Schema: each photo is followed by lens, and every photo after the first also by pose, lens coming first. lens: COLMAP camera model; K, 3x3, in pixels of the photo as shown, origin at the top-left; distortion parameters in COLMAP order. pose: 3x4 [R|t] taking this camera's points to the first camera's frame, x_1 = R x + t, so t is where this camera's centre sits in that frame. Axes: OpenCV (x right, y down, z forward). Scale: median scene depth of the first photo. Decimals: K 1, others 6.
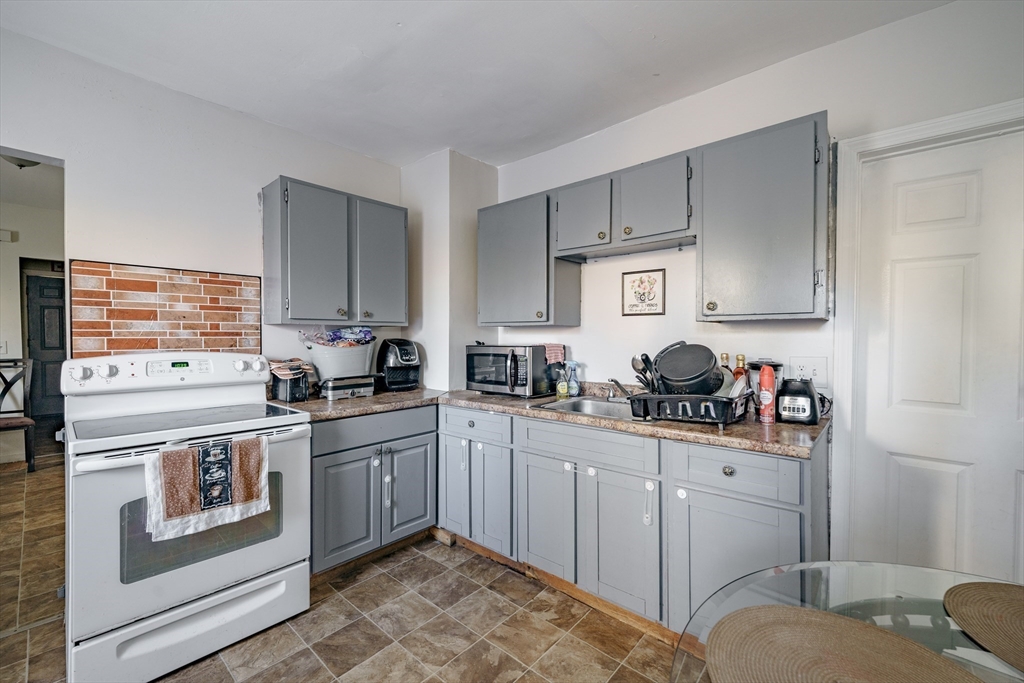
lens RADIAL K [[419.4, 0, 509.8], [0, 419.4, 339.4], [0, 0, 1]] dist [-0.000973, -0.000062]
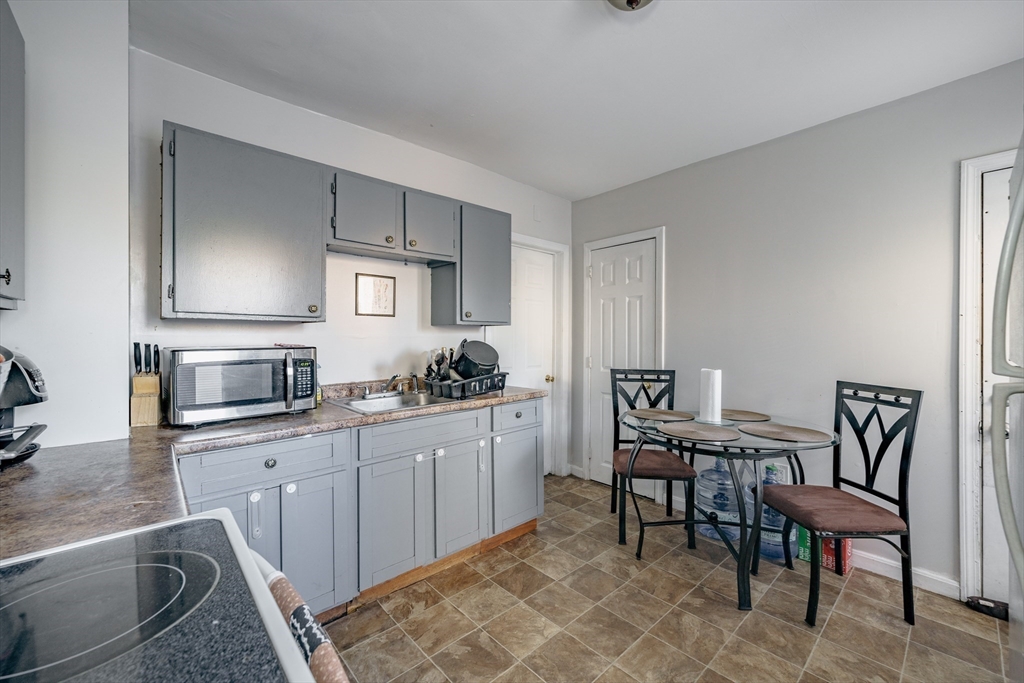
lens RADIAL K [[419.4, 0, 506.2], [0, 419.4, 340.5], [0, 0, 1]] dist [-0.000973, -0.000062]
pose [[0.112011, -0.010167, 0.993655, -0.888840], [0.010681, 0.999902, 0.009027, -0.000375], [-0.993650, 0.009602, 0.112109, 0.662171]]
